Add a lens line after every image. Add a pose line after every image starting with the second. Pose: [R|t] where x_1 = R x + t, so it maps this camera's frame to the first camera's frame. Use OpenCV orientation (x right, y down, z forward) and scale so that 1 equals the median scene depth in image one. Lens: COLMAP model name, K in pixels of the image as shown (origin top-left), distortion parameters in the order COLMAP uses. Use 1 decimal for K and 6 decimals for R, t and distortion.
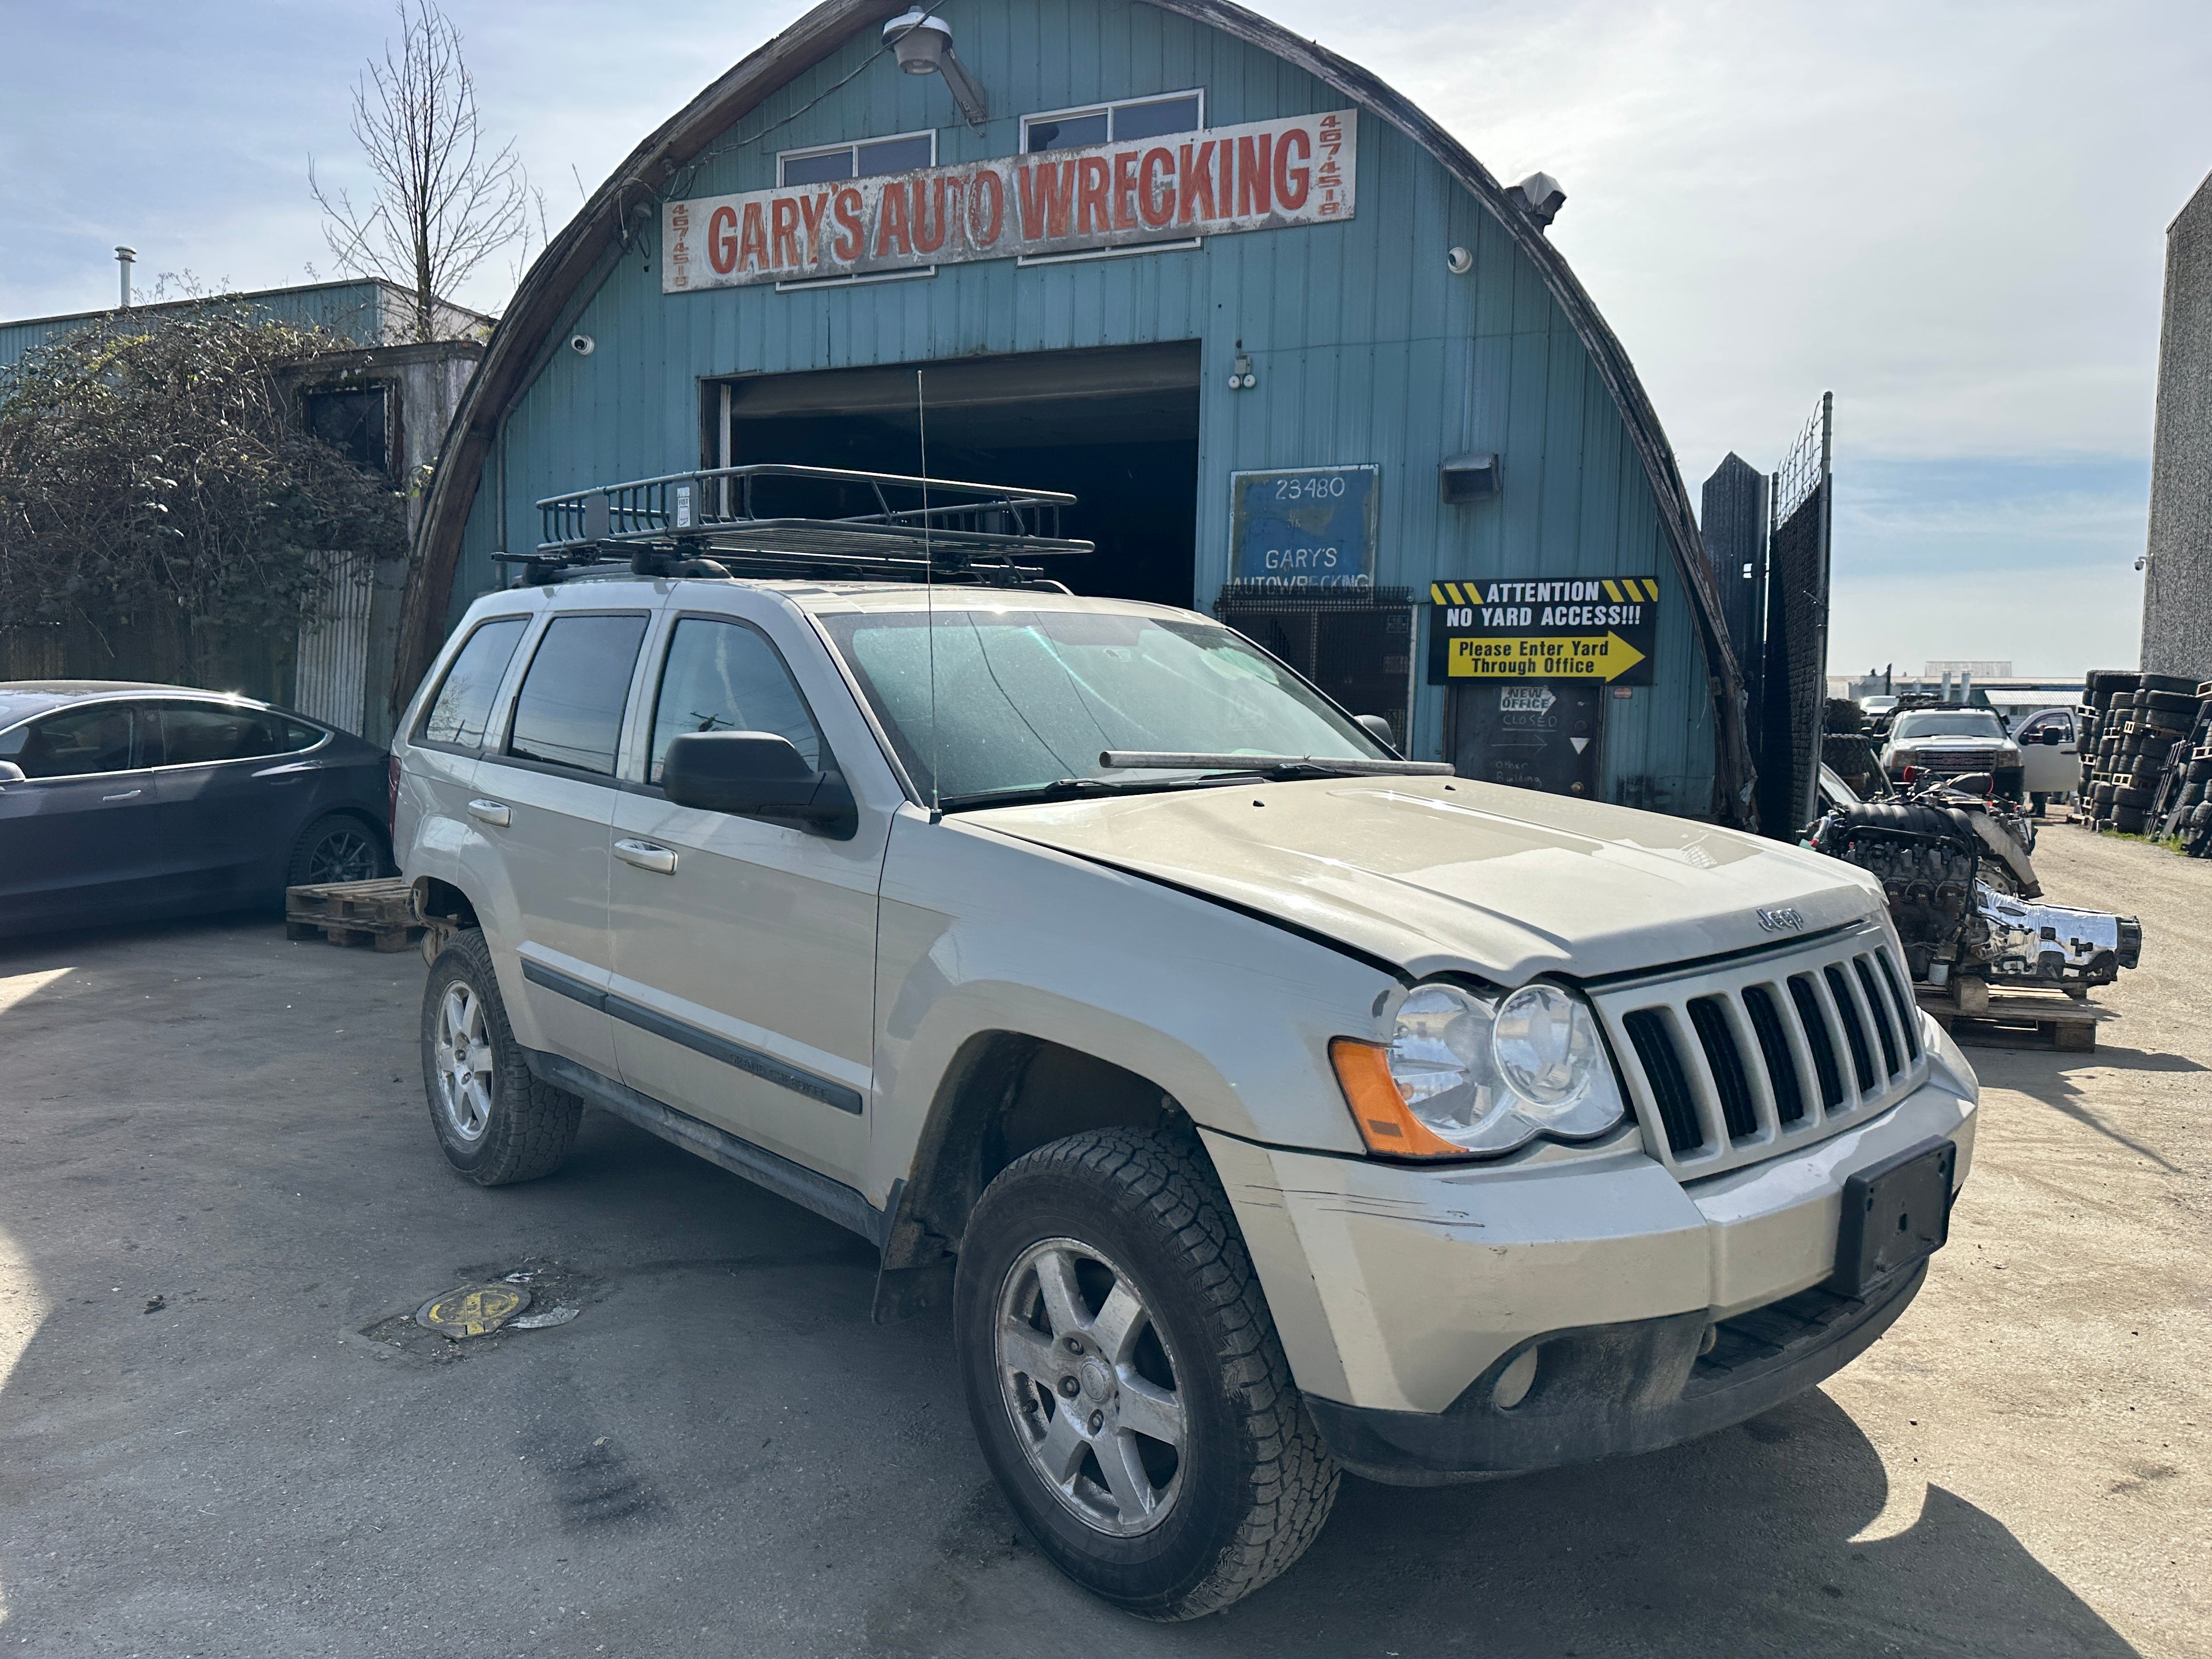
lens RADIAL K [[1537.6, 0, 1111.9], [0, 1537.6, 838.3], [0, 0, 1]] dist [0.059477, -0.085600]
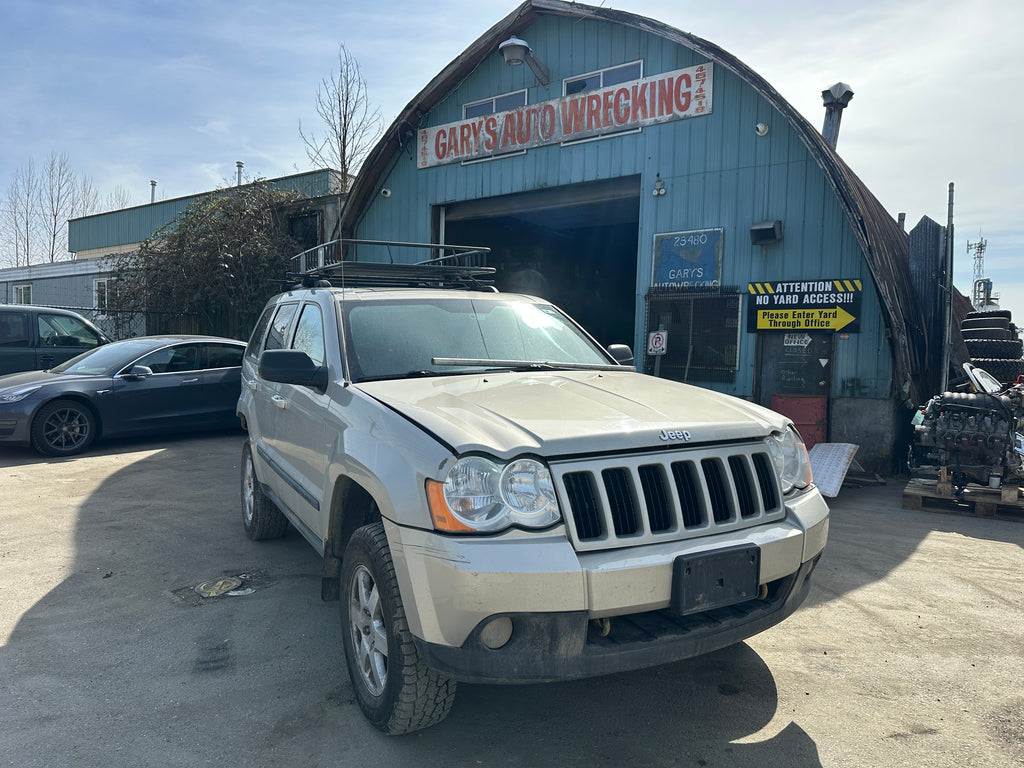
lens RADIAL K [[713.8, 0, 507.2], [0, 713.8, 382.4], [0, 0, 1]] dist [0.046079, -0.066852]
pose [[0.971569, 0.010152, -0.236538, 0.121411], [-0.018752, 0.999241, -0.034138, 0.004885], [0.236012, 0.037603, 0.971022, -0.001956]]
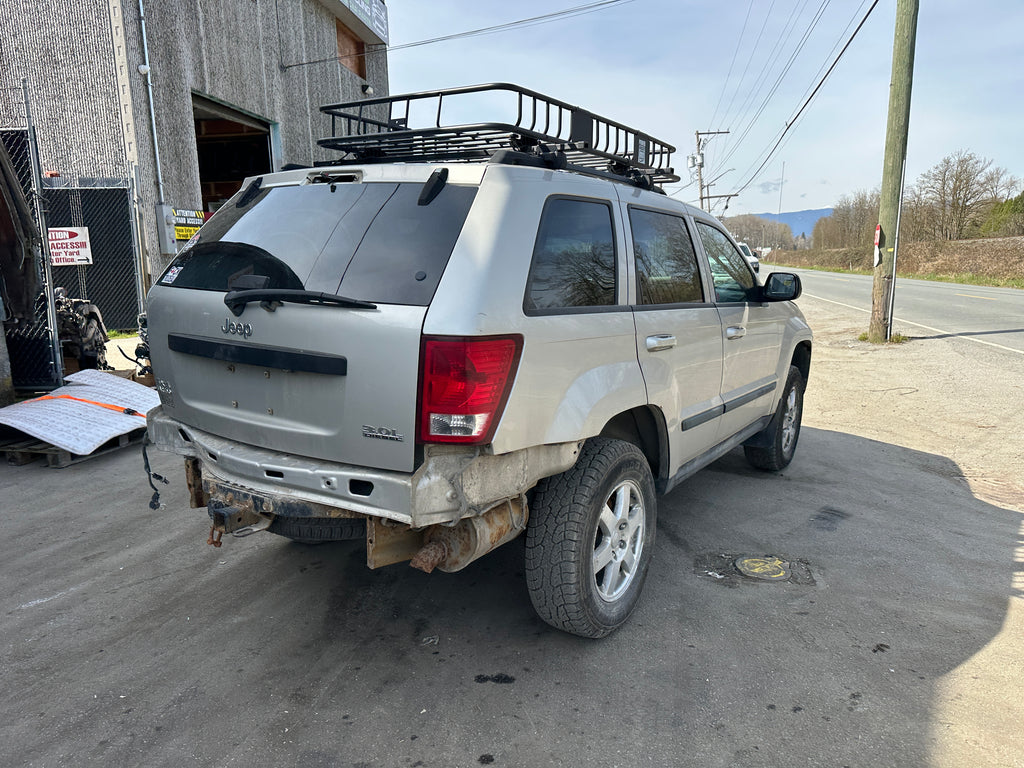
lens RADIAL K [[718.3, 0, 510.2], [0, 718.3, 387.9], [0, 0, 1]] dist [0.026311, -0.035127]
pose [[-0.243436, -0.182831, 0.952529, -0.483414], [0.077959, 0.975207, 0.207107, -0.059387], [-0.966779, 0.124675, -0.223148, 0.612987]]
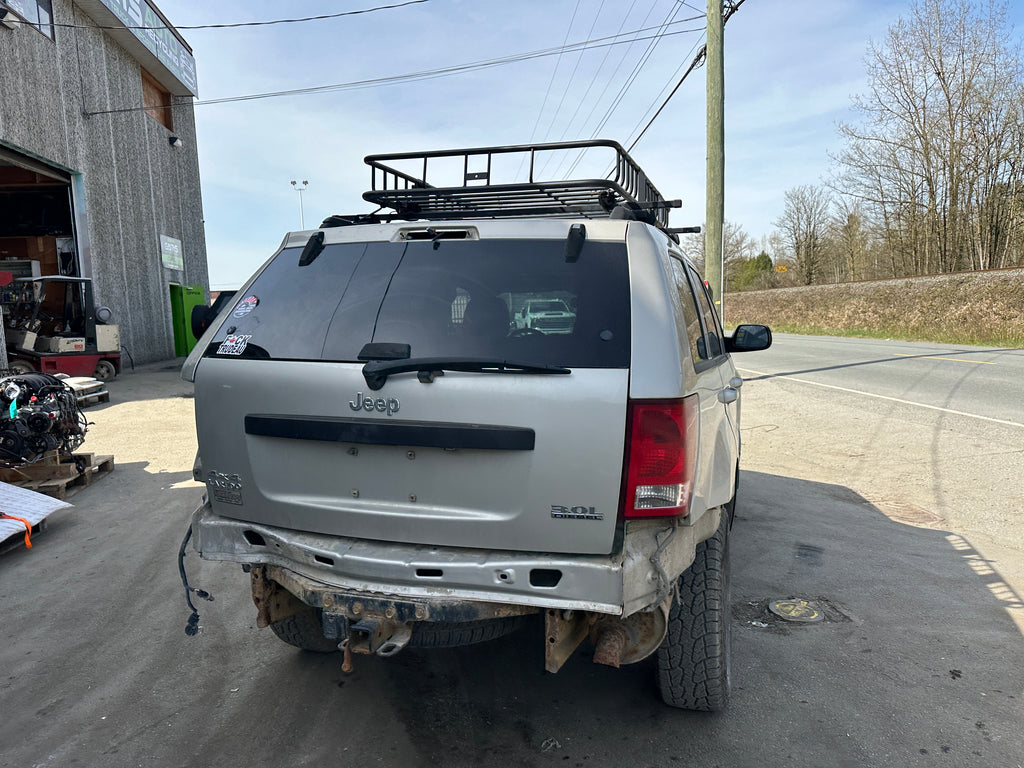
lens RADIAL K [[718.9, 0, 514.1], [0, 718.9, 376.2], [0, 0, 1]] dist [0.038860, -0.042973]
pose [[-0.497910, -0.077199, 0.863786, -0.421963], [0.087024, 0.986555, 0.138334, -0.069424], [-0.862852, 0.144048, -0.484497, 0.713676]]
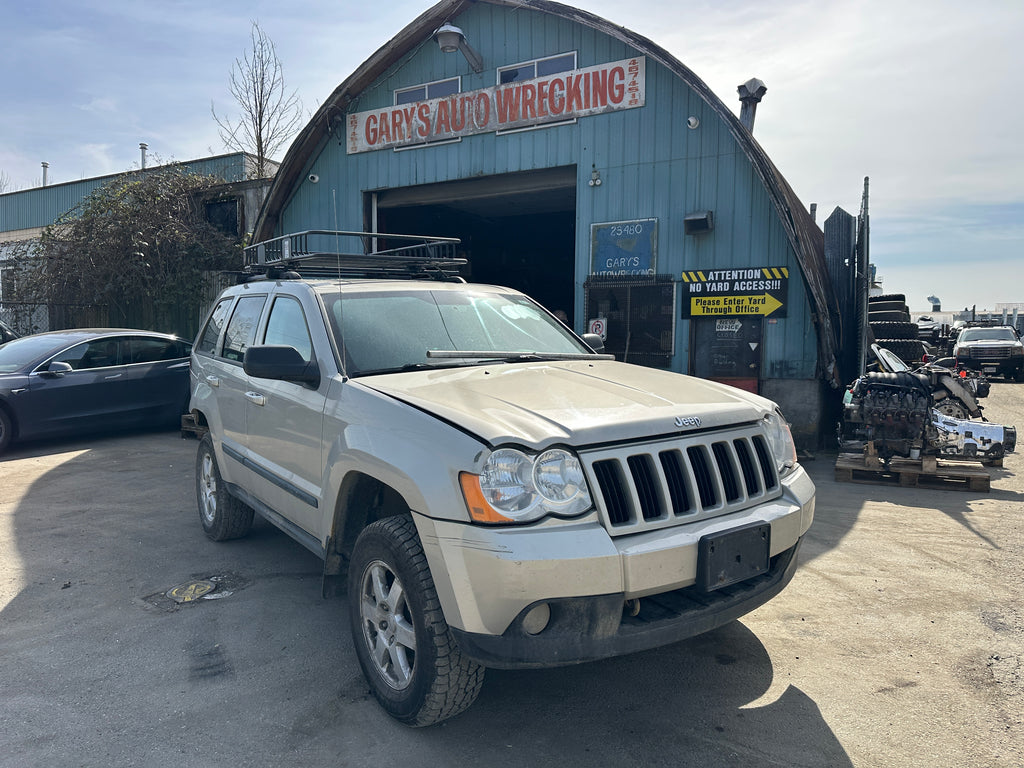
lens RADIAL K [[710.7, 0, 509.4], [0, 710.7, 380.6], [0, 0, 1]] dist [0.064812, -0.097043]
pose [[0.993177, -0.008591, -0.116299, 0.081685], [0.006424, 0.999799, -0.018994, 0.003066], [0.116439, 0.018118, 0.993033, -0.013629]]
